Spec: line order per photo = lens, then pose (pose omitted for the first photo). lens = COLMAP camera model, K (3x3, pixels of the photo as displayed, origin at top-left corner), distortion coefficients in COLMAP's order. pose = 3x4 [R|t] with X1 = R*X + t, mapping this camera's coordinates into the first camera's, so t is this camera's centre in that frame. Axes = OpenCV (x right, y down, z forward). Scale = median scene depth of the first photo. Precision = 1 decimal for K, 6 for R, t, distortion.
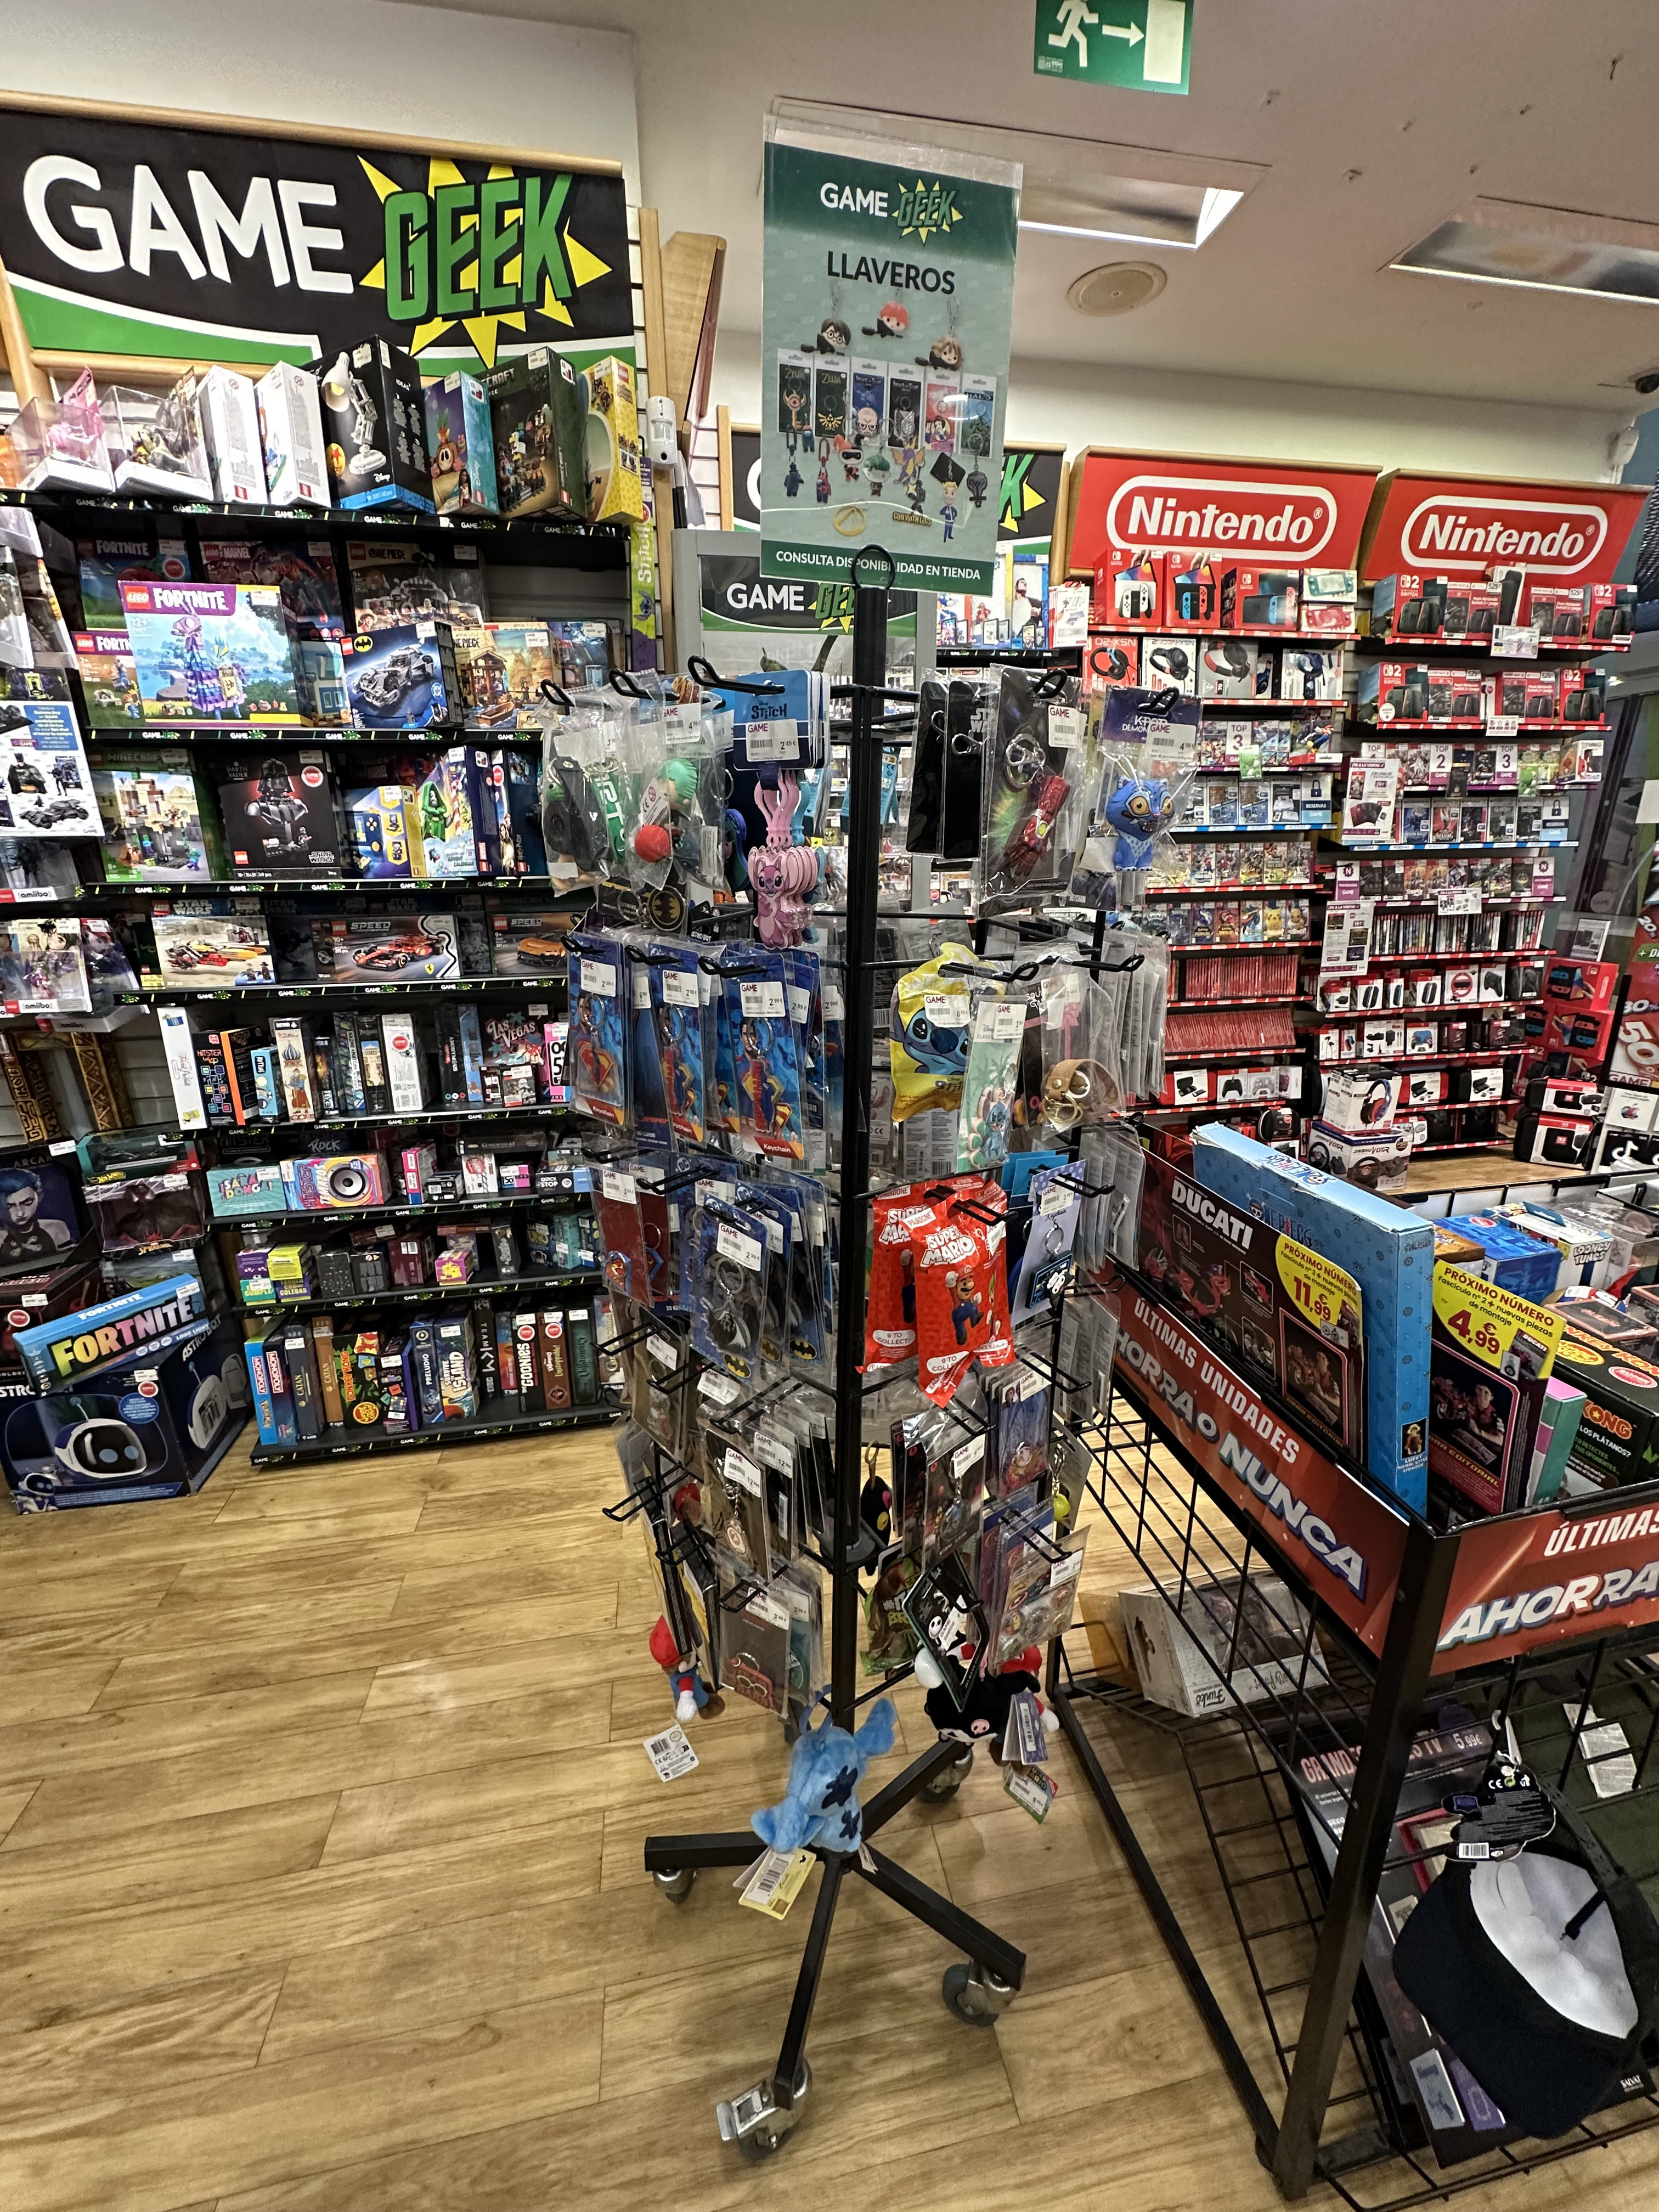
lens RADIAL K [[879.0, 0, 832.8], [0, 879.0, 1104.7], [0, 0, 1]] dist [-0.001878, 0.000179]
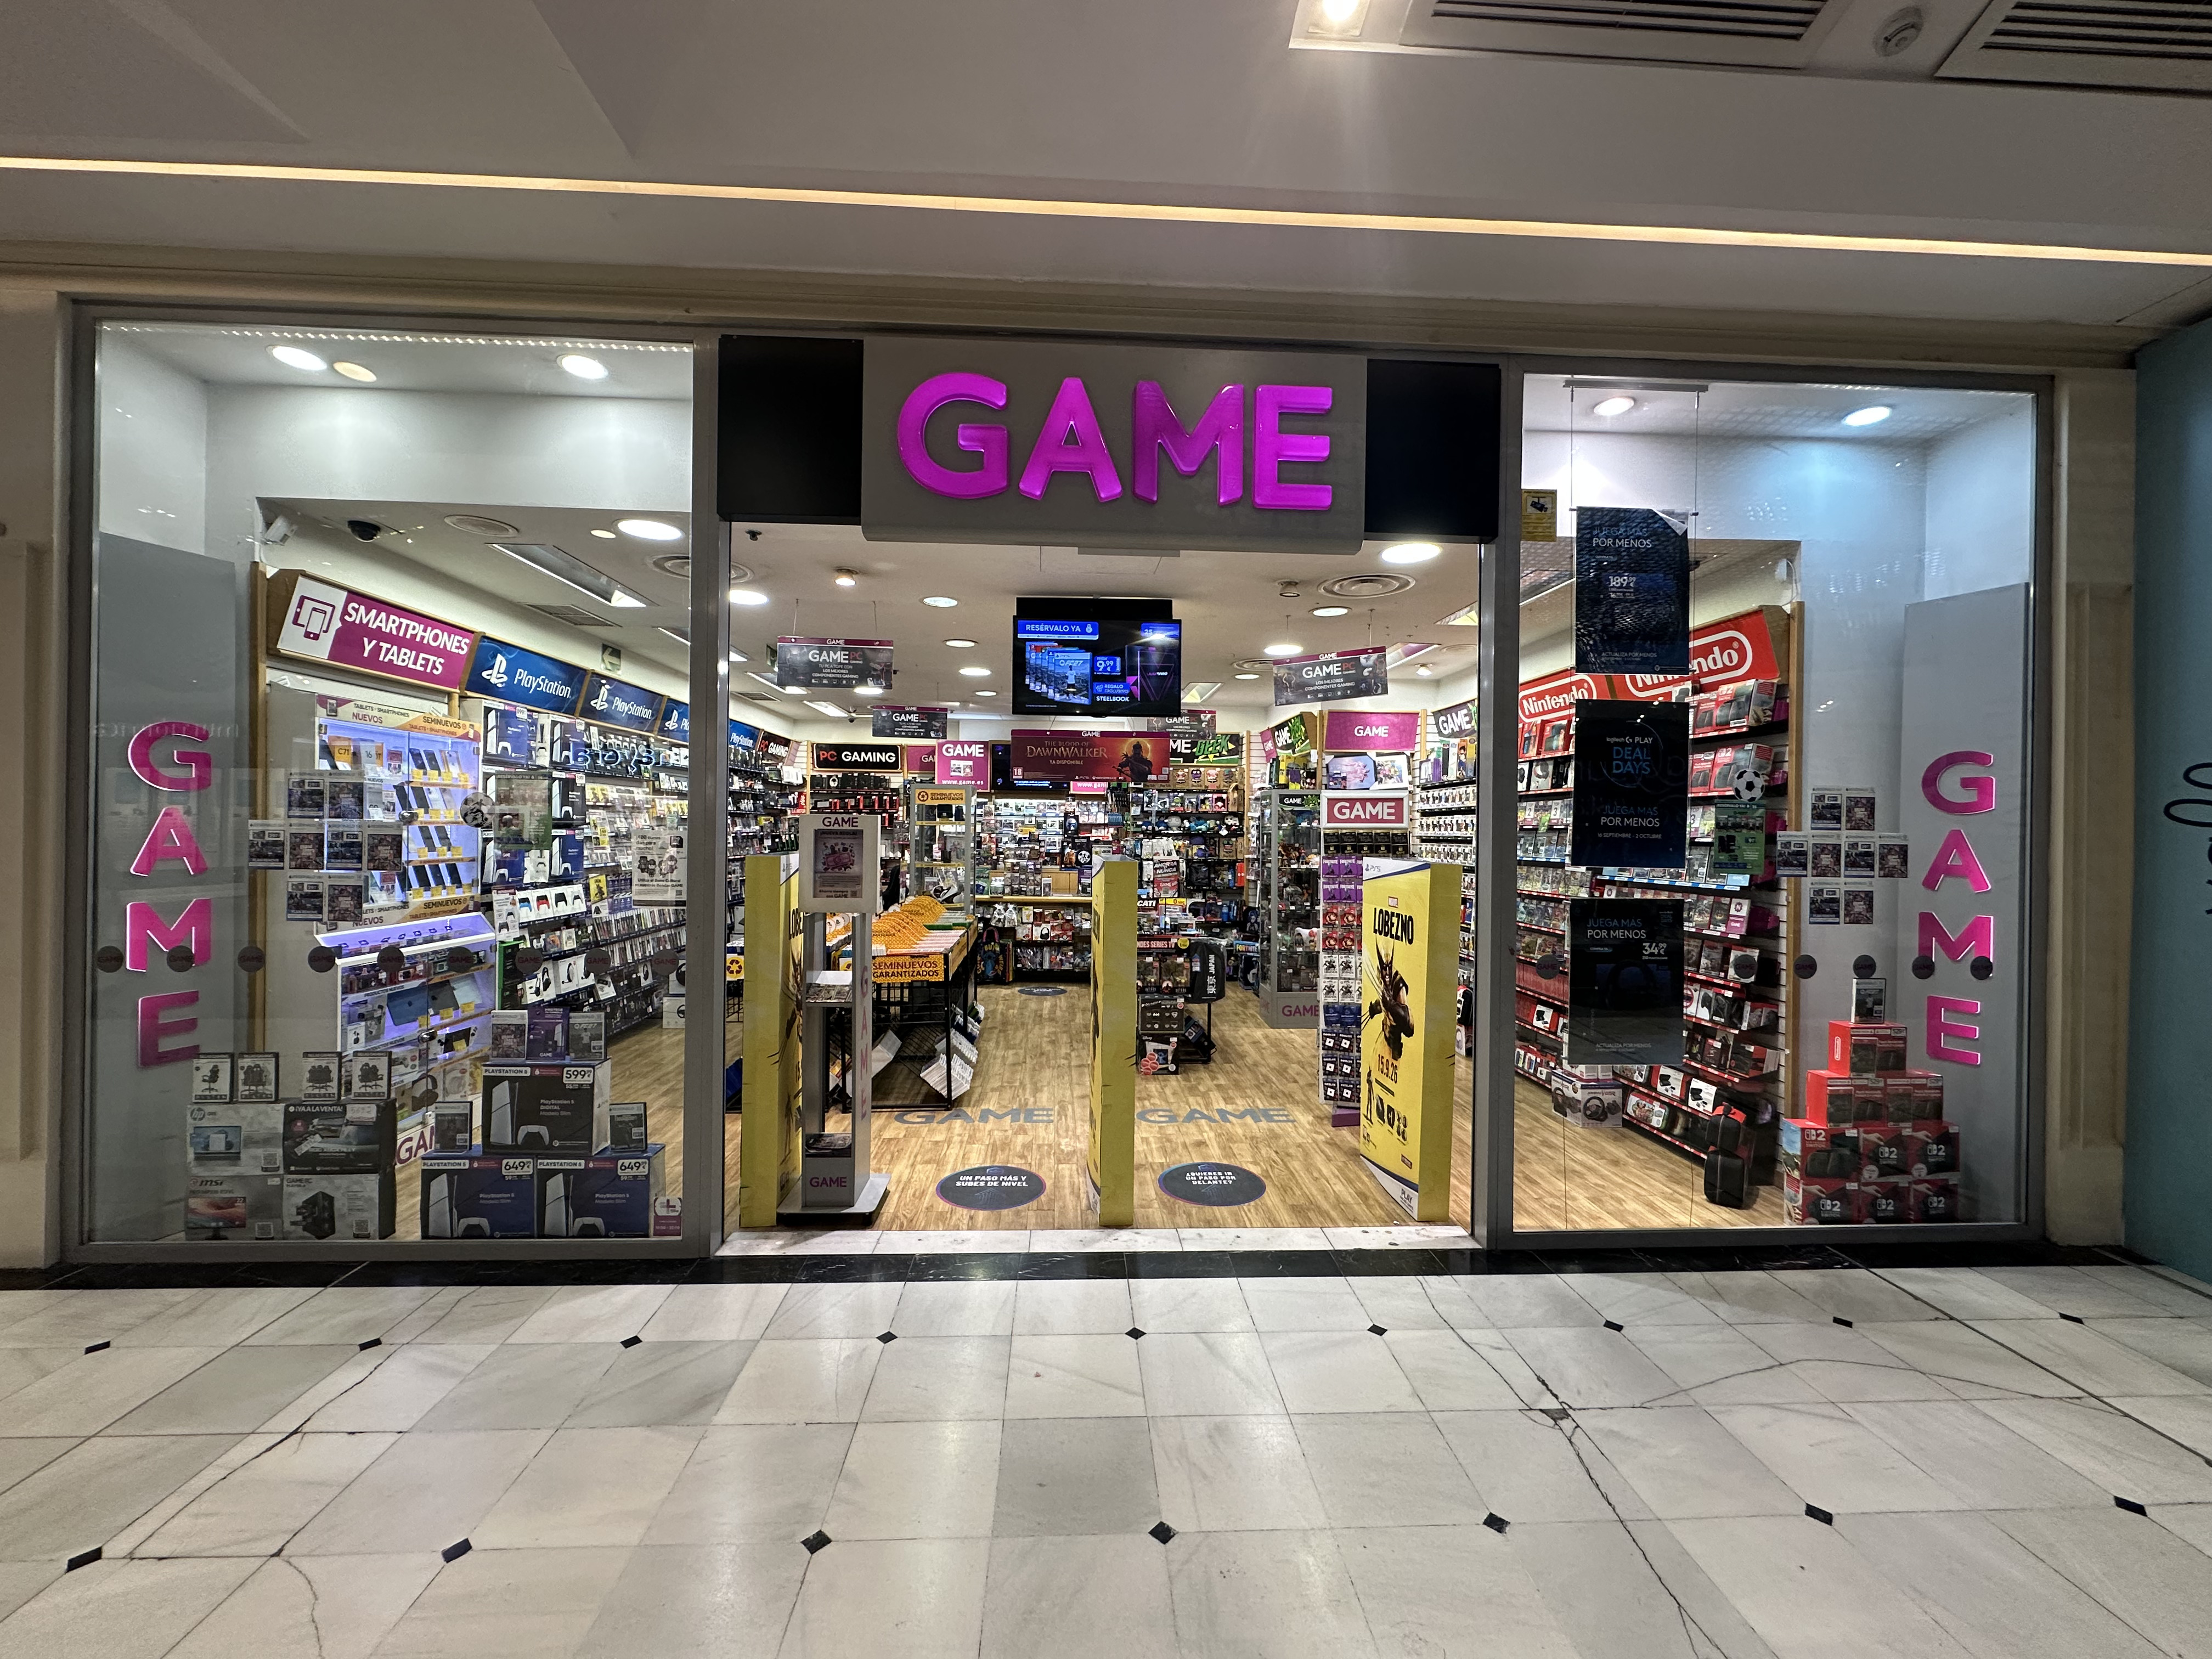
lens RADIAL K [[879.0, 0, 1105.0], [0, 879.0, 824.8], [0, 0, 1]] dist [-0.001878, 0.000179]
pose [[-0.132231, 0.005844, -0.991202, 2.396094], [-0.299150, 0.953119, 0.045527, -0.215124], [0.945000, 0.302538, -0.124284, 0.413597]]
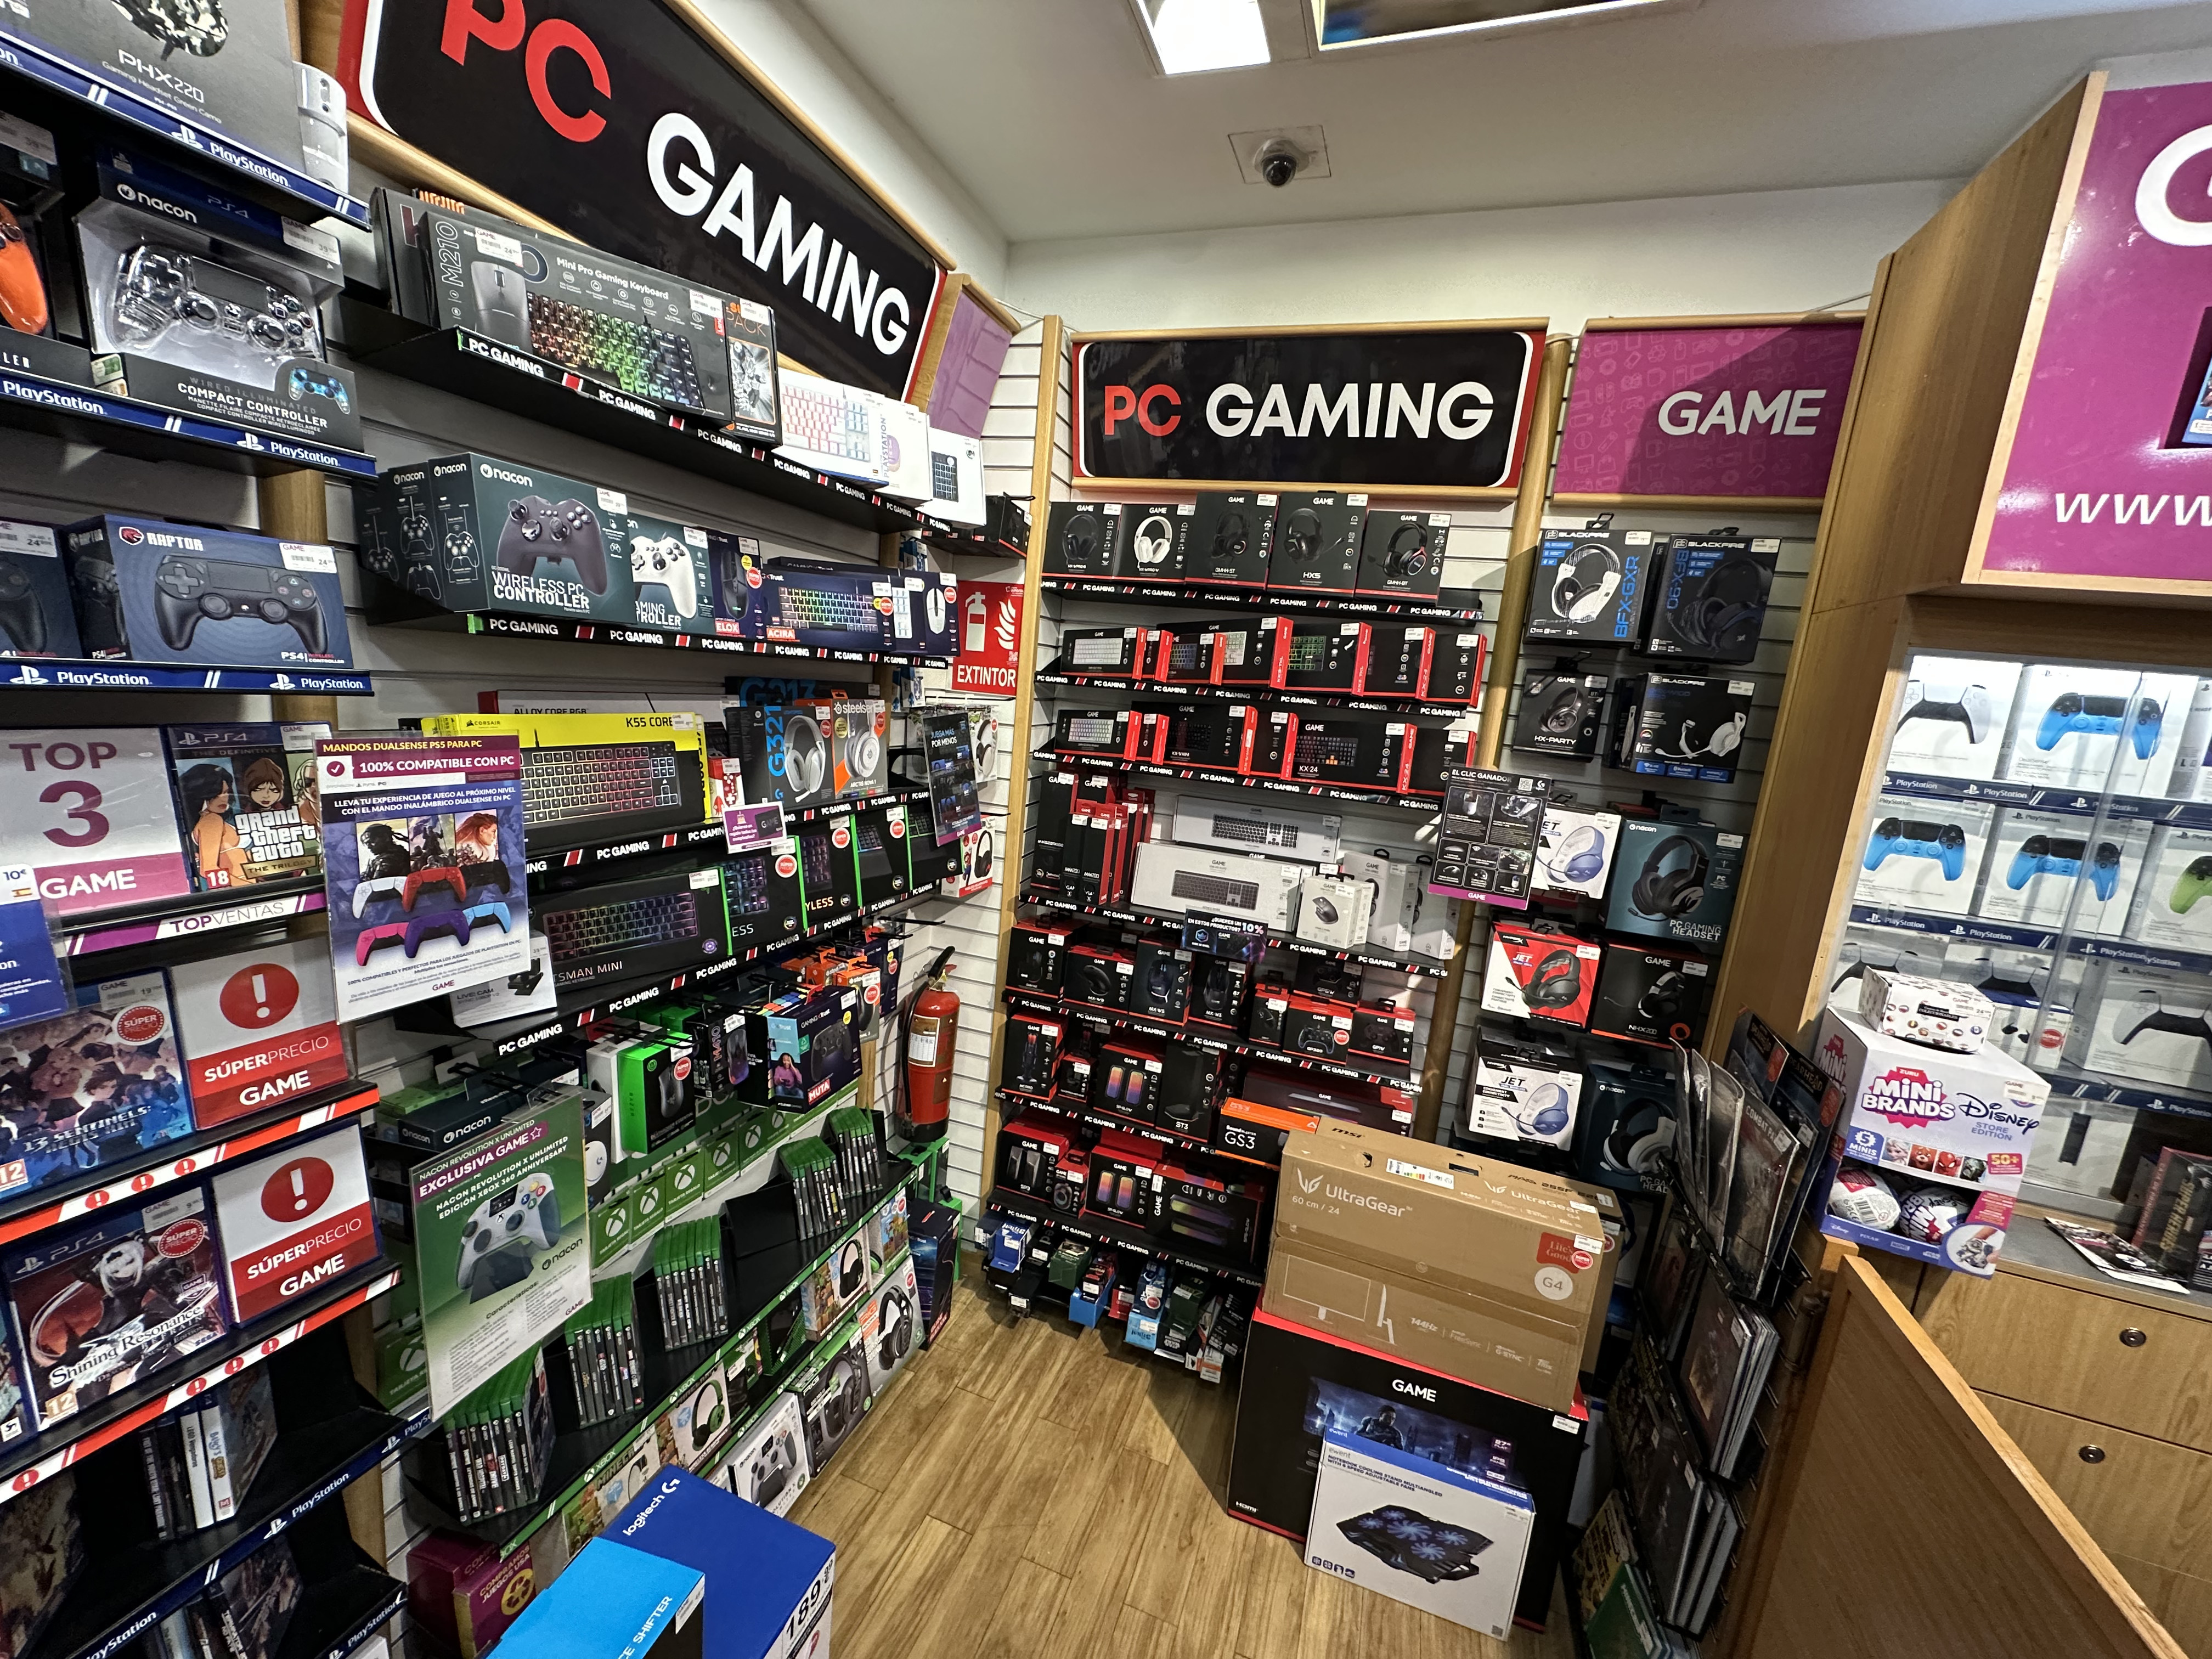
lens RADIAL K [[879.0, 0, 1105.8], [0, 879.0, 830.0], [0, 0, 1]] dist [-0.001878, 0.000179]
pose [[-0.500438, 0.112976, -0.858370, -0.327910], [-0.333276, 0.889909, 0.311431, 0.109568], [0.799055, 0.441926, -0.407692, -0.756052]]
